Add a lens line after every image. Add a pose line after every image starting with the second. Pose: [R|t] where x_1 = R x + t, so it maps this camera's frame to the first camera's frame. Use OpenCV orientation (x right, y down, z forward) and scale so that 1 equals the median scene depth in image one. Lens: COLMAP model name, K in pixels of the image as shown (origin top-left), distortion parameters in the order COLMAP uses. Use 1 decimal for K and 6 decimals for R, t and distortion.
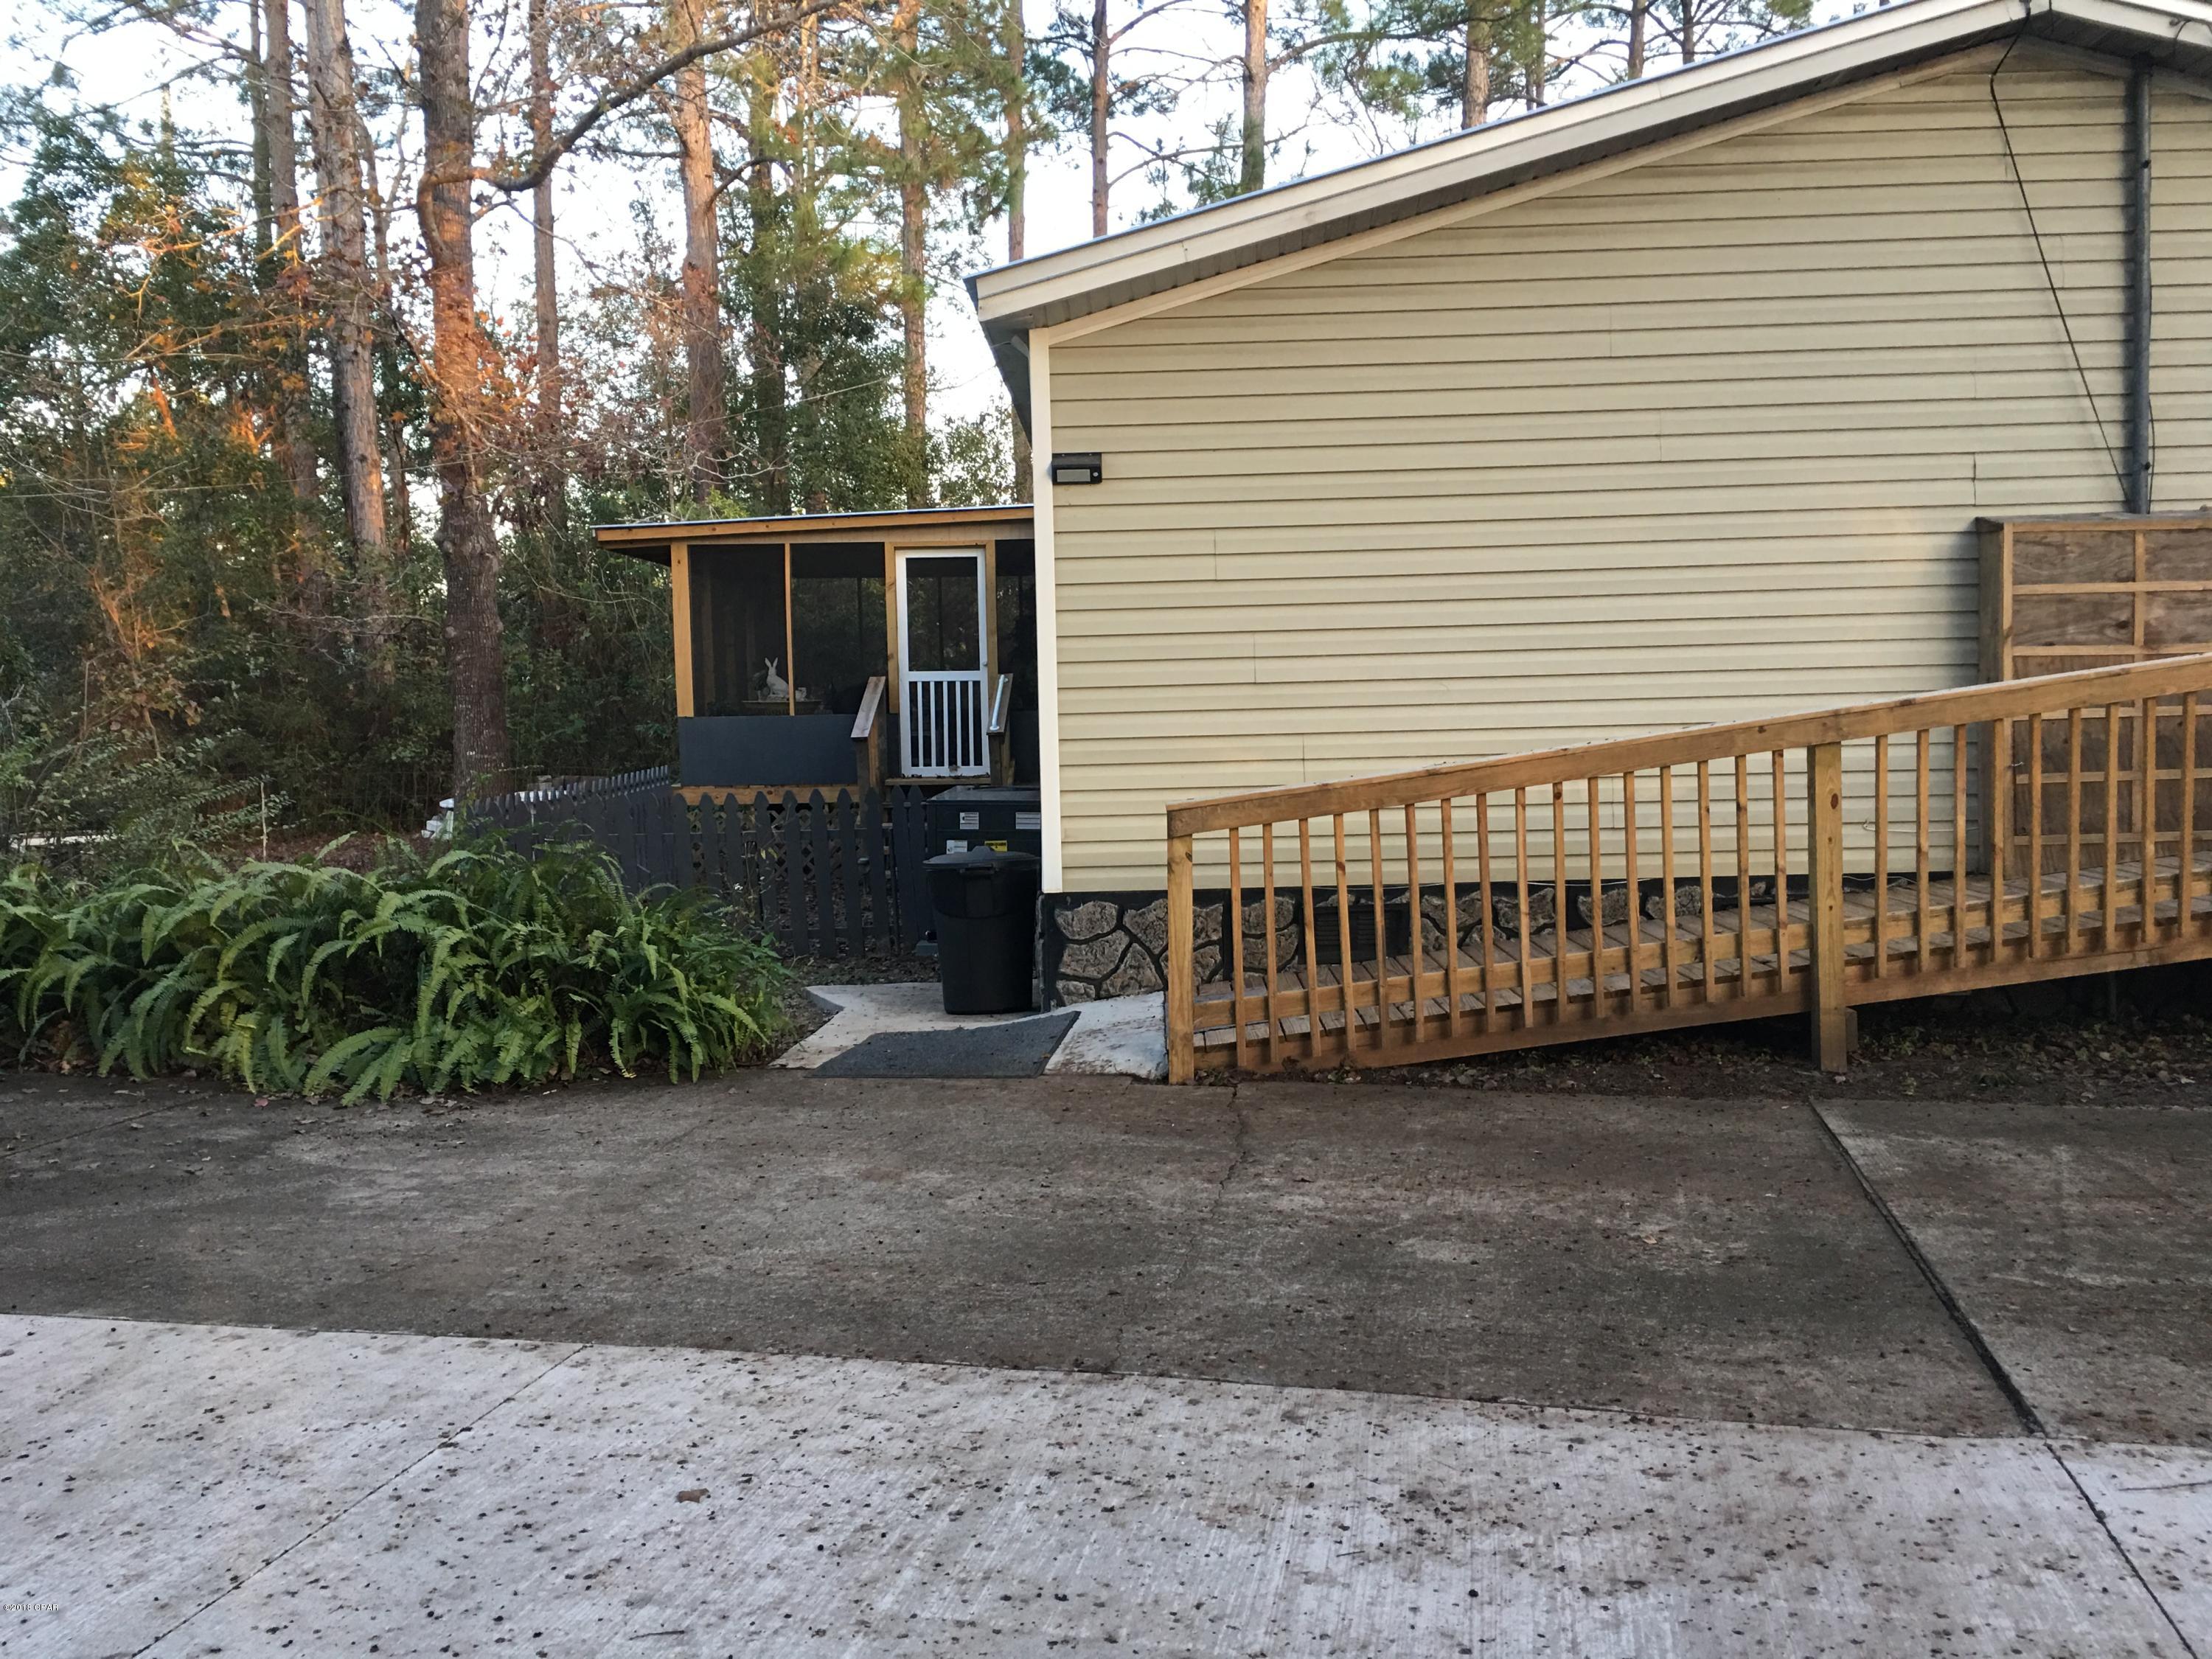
lens RADIAL K [[1868.5, 0, 1109.7], [0, 1868.5, 831.5], [0, 0, 1]] dist [0.045175, -0.022615]
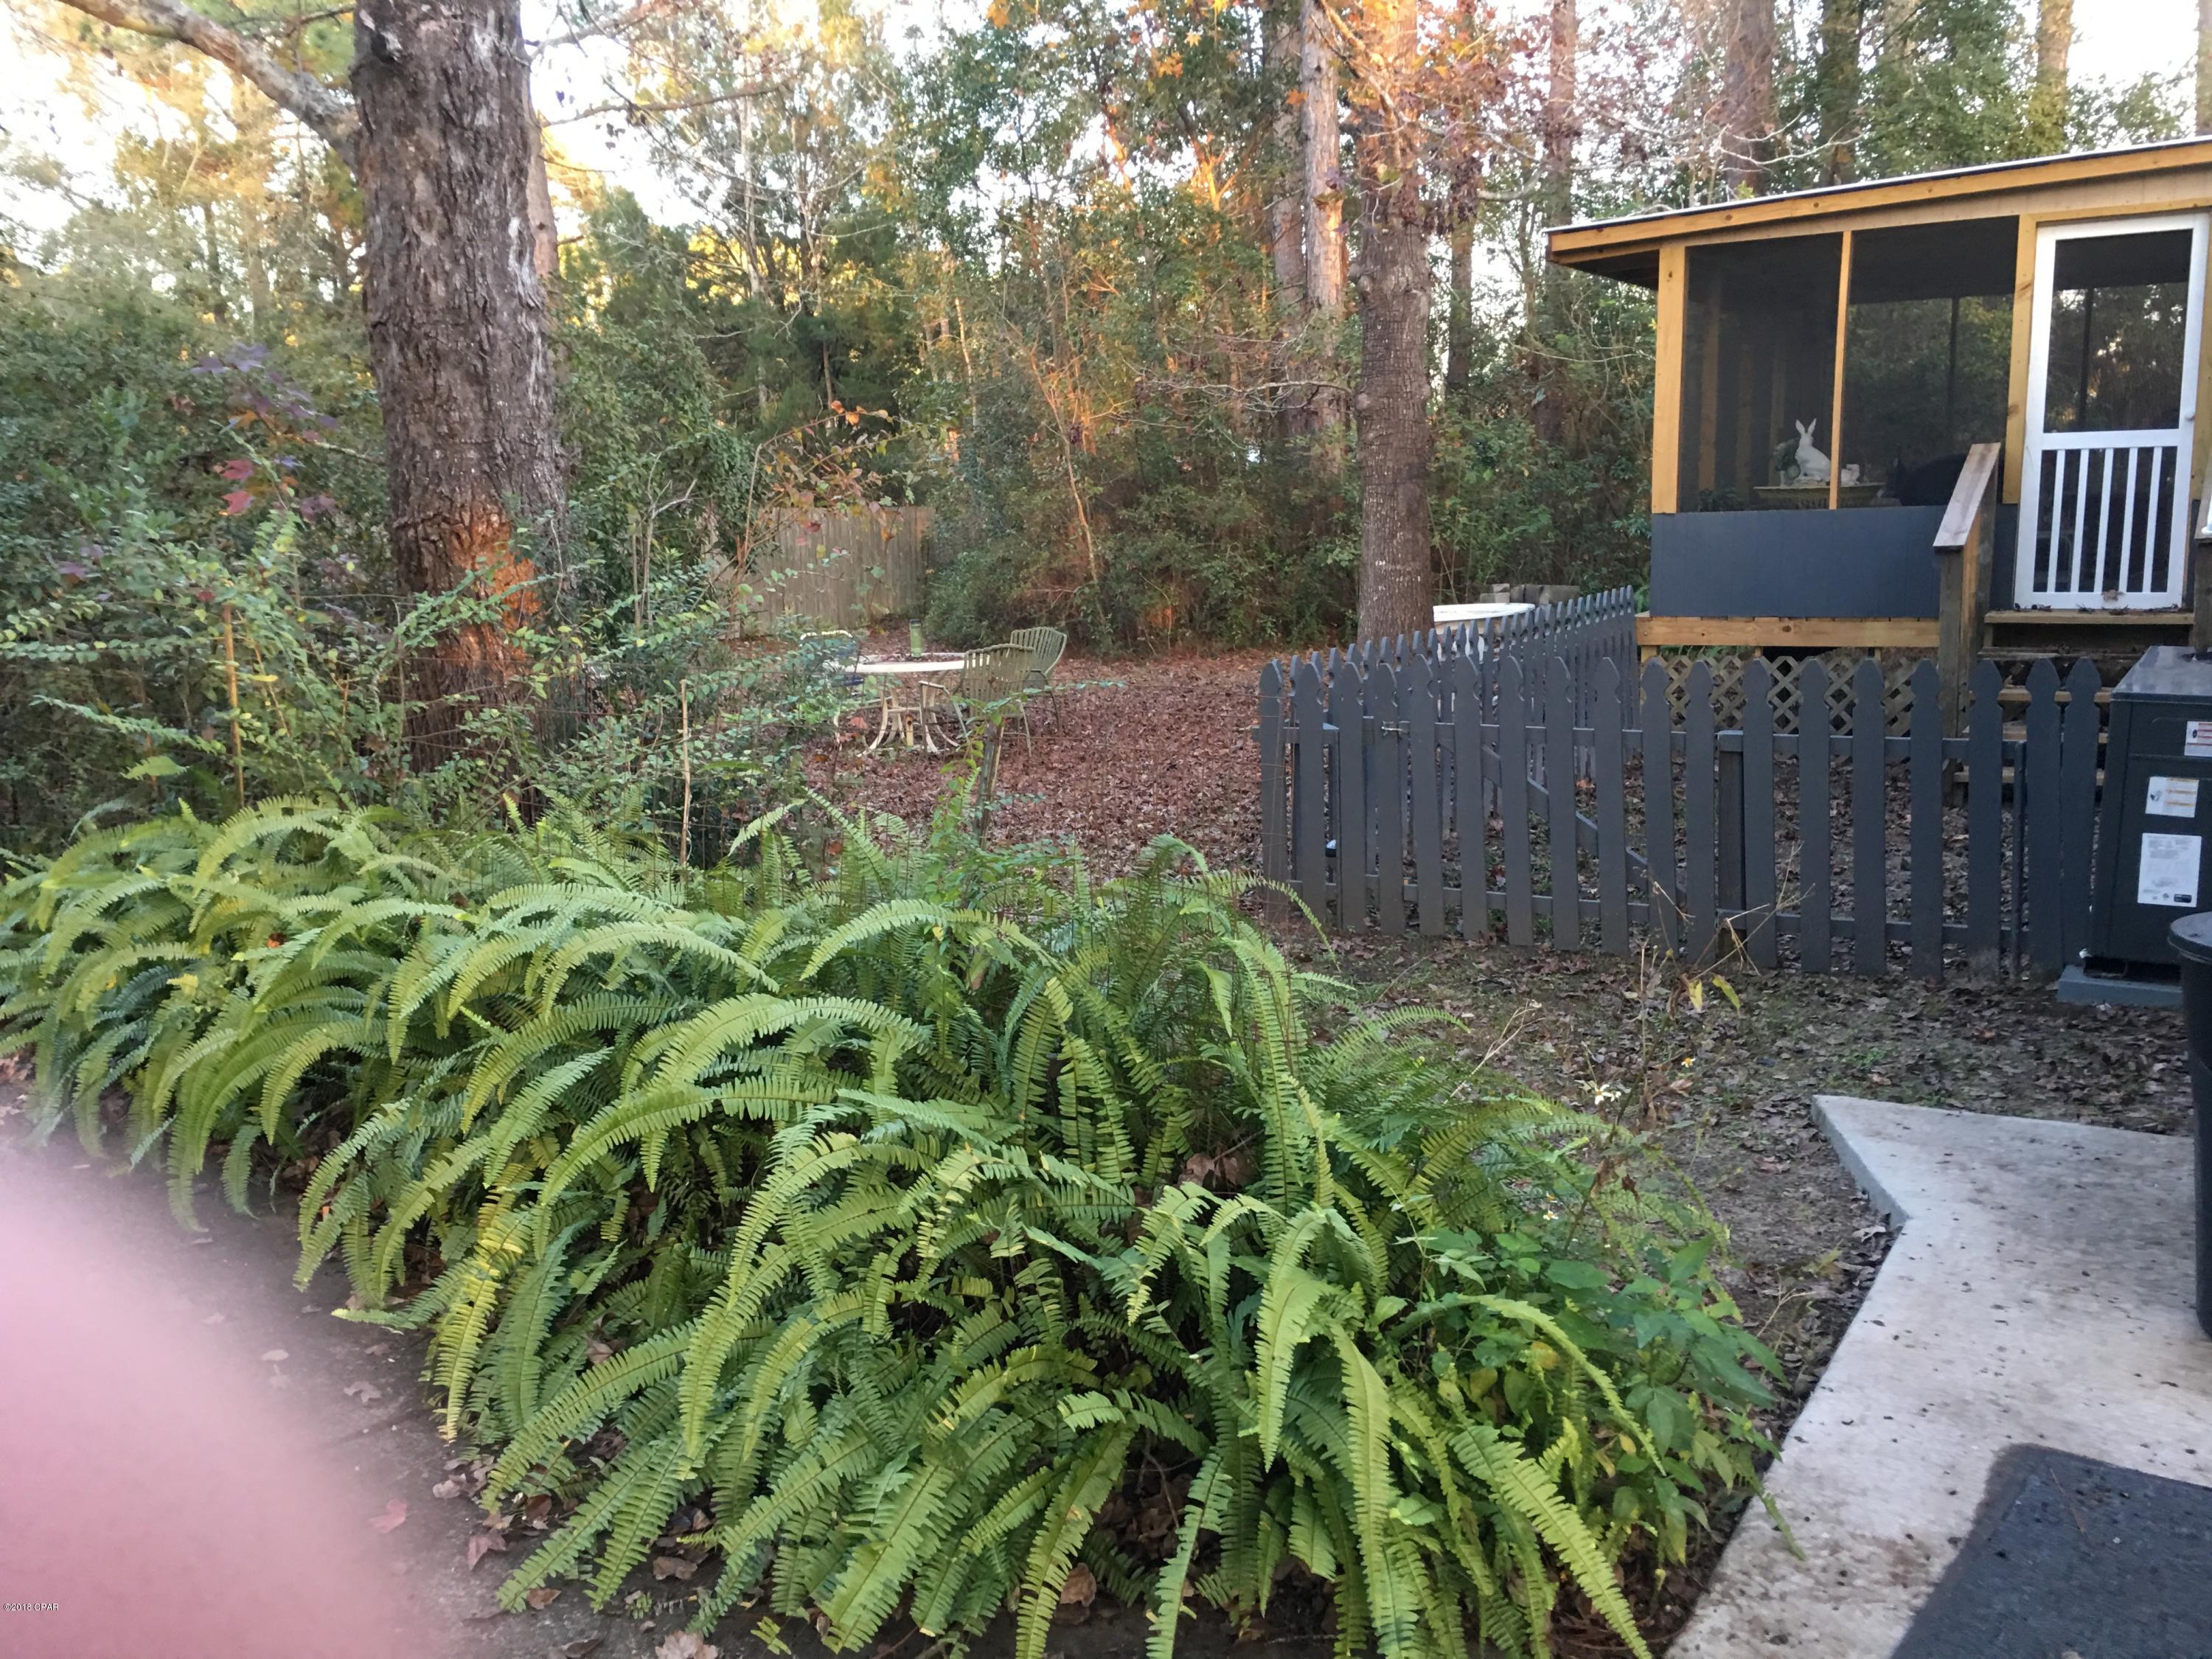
lens RADIAL K [[1868.5, 0, 1103.4], [0, 1868.5, 839.0], [0, 0, 1]] dist [0.045175, -0.022615]
pose [[0.861090, 0.084022, -0.501463, -0.051388], [-0.024941, 0.992044, 0.123394, -0.023022], [0.507841, -0.093747, 0.856335, 0.306381]]
